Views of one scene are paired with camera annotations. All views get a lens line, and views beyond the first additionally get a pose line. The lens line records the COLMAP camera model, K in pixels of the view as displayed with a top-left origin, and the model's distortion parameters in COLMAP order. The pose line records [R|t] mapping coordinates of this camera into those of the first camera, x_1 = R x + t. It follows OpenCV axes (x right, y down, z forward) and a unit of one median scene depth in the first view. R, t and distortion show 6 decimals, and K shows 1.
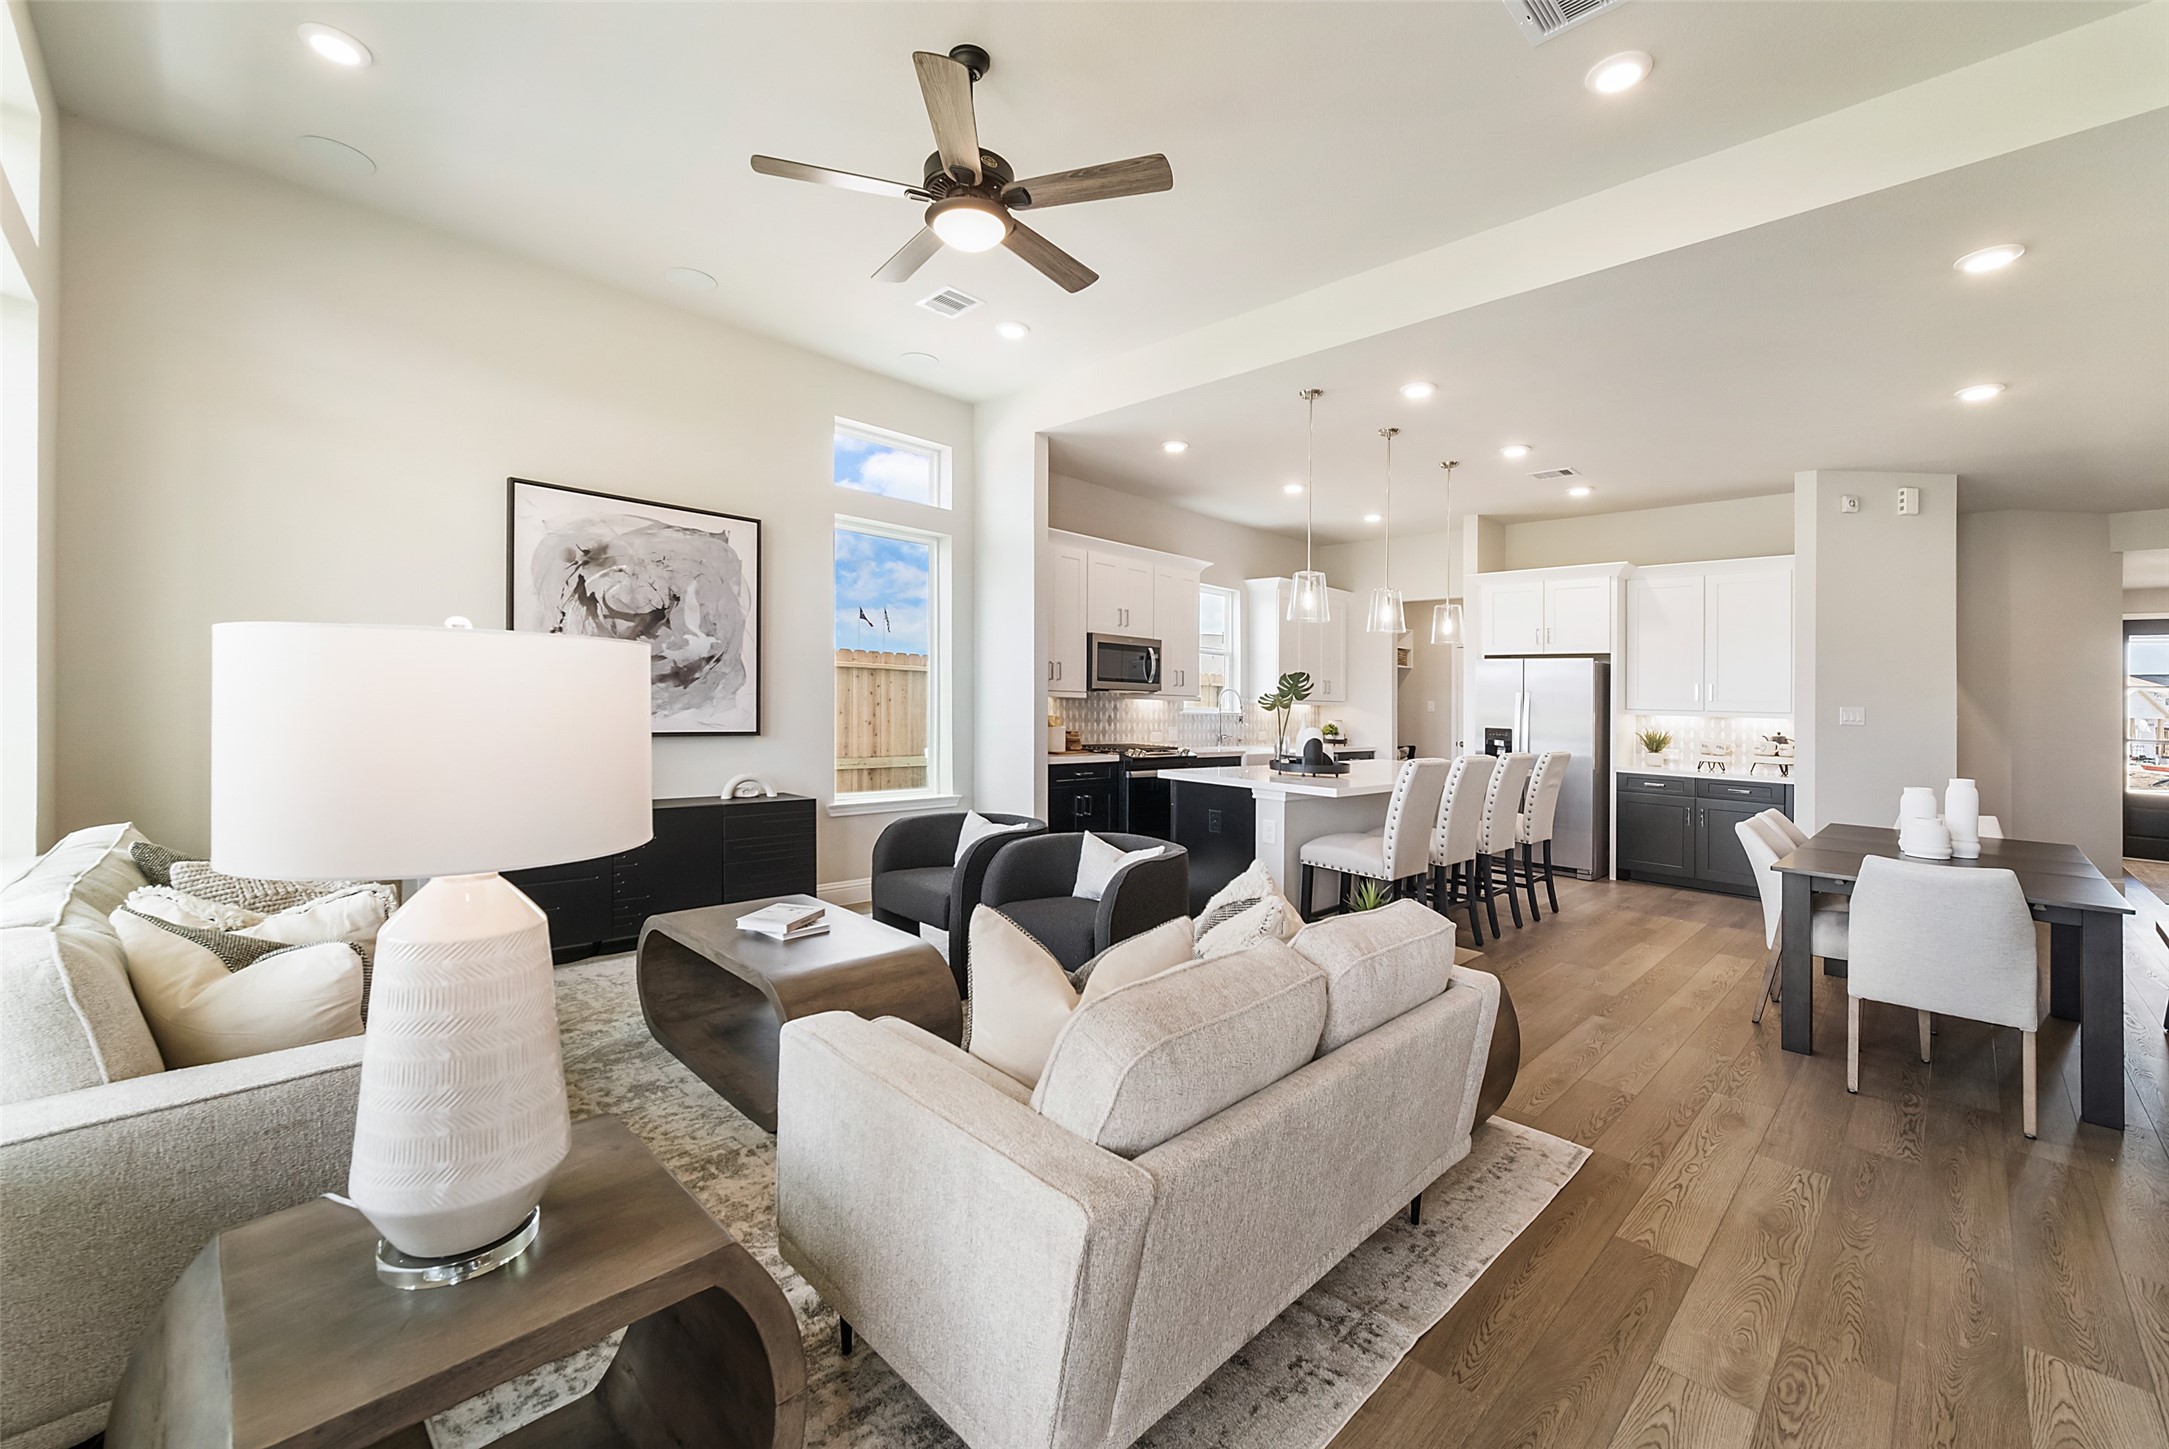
lens RADIAL K [[853.6, 0, 1075.4], [0, 853.6, 717.8], [0, 0, 1]] dist [0.000073, 0.000029]
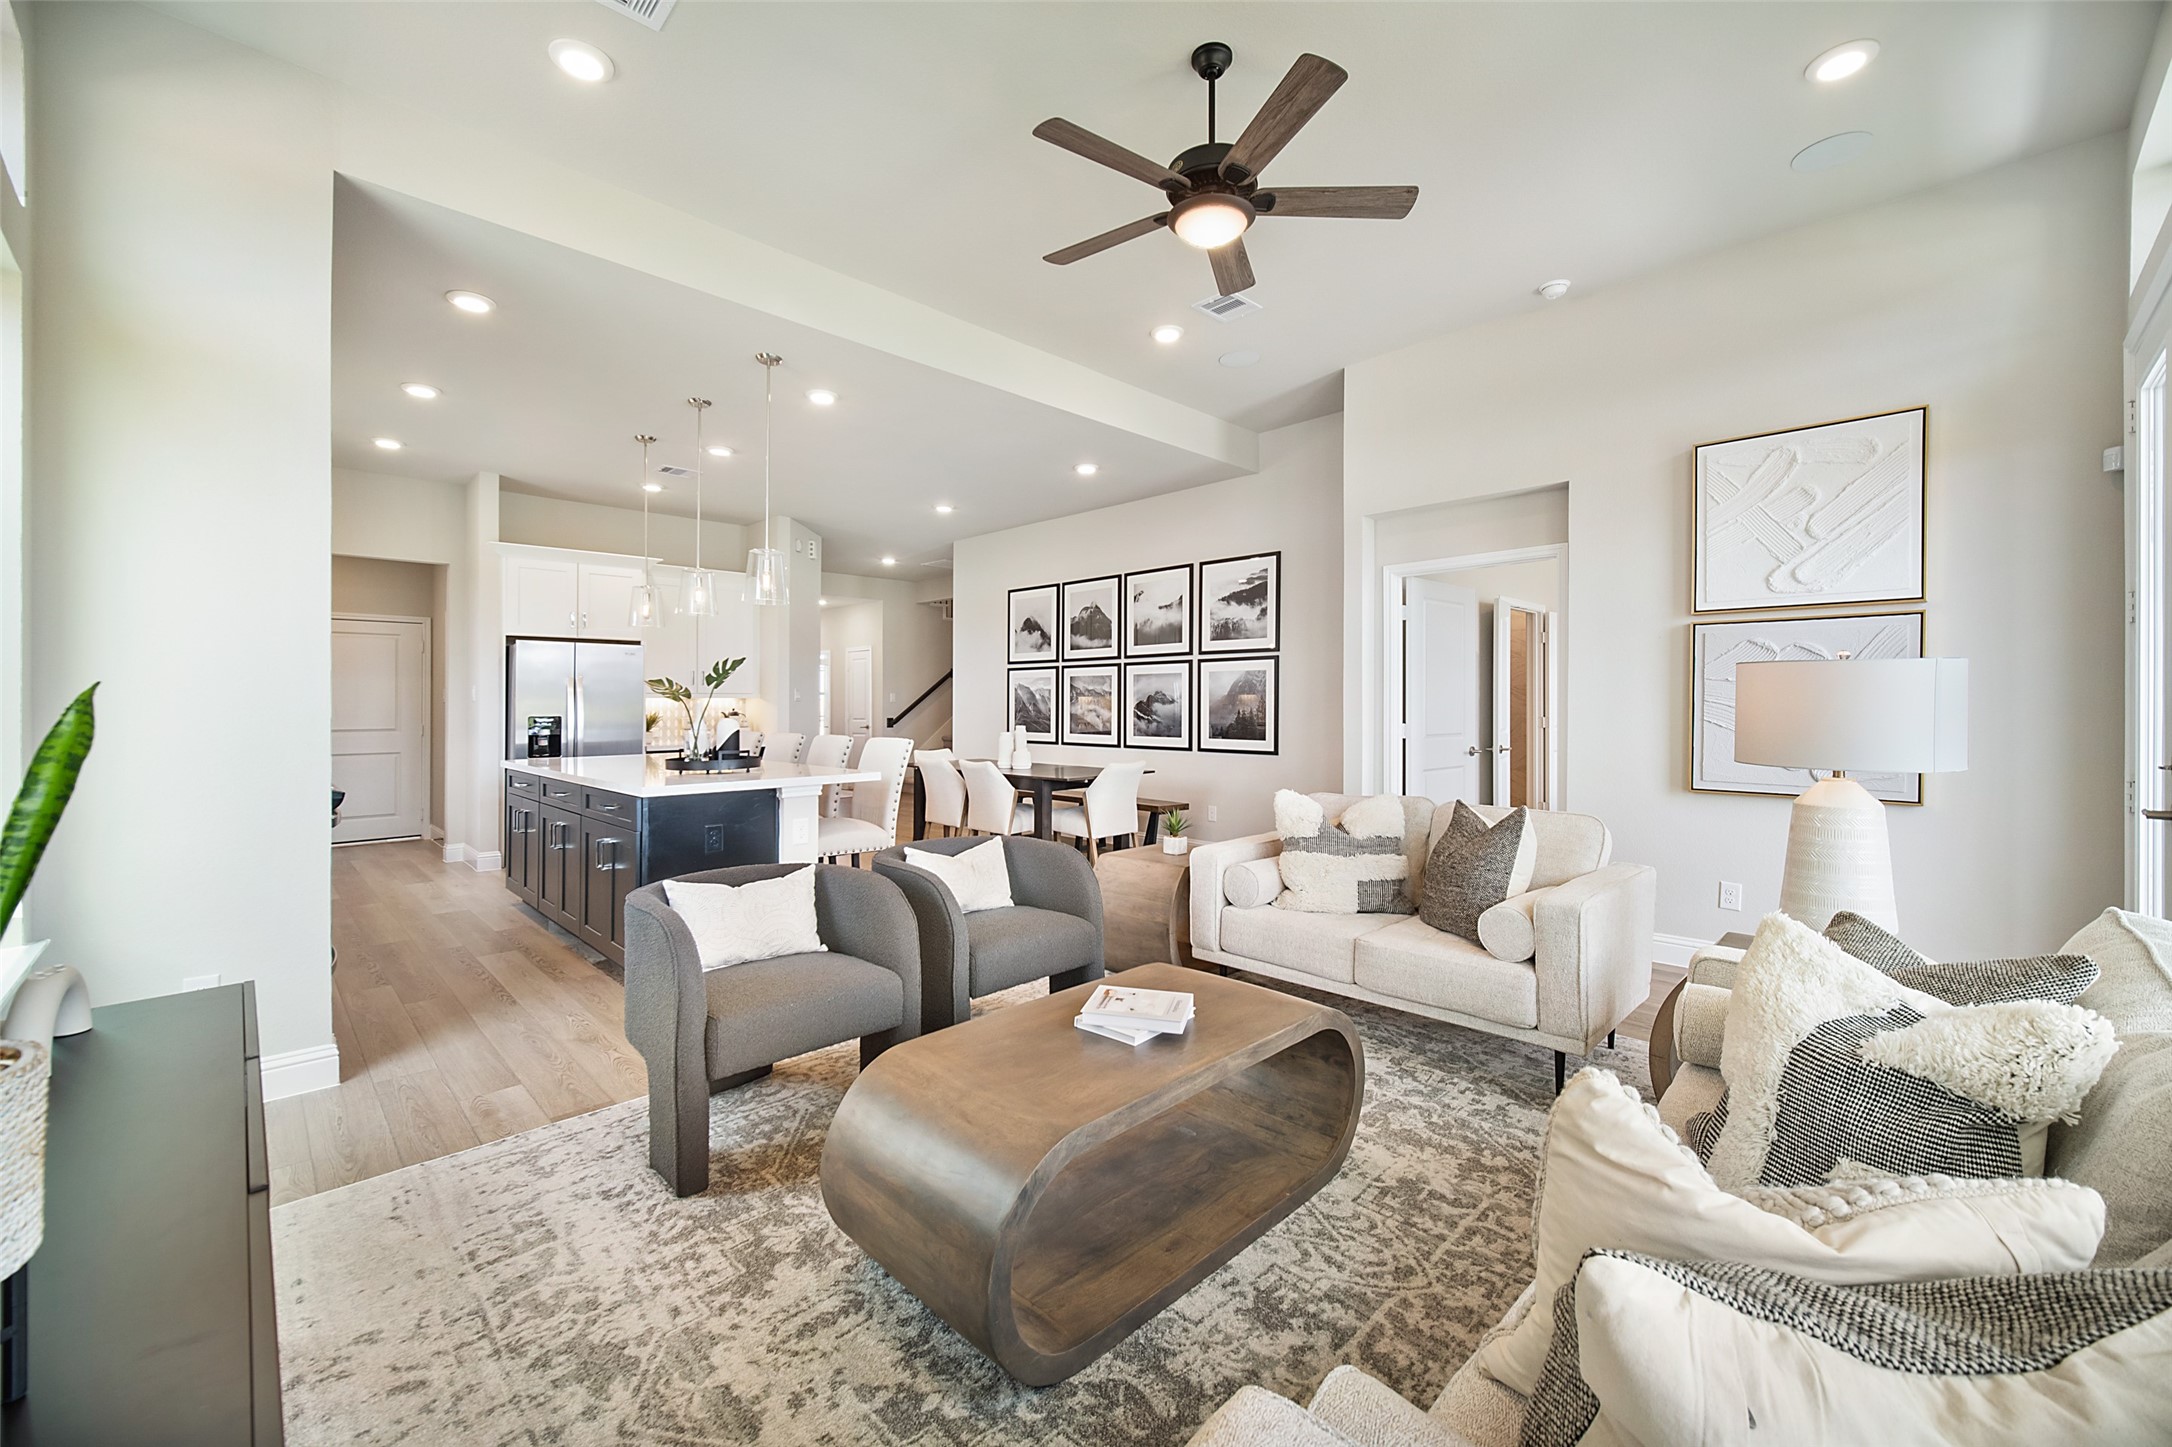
lens RADIAL K [[854.7, 0, 1070.4], [0, 854.7, 715.7], [0, 0, 1]] dist [0.000073, 0.000029]
pose [[-0.003804, -0.020011, 0.999793, -1.176747], [-0.005405, 0.999786, 0.019990, -0.032318], [-0.999978, -0.005328, -0.003912, 1.191561]]
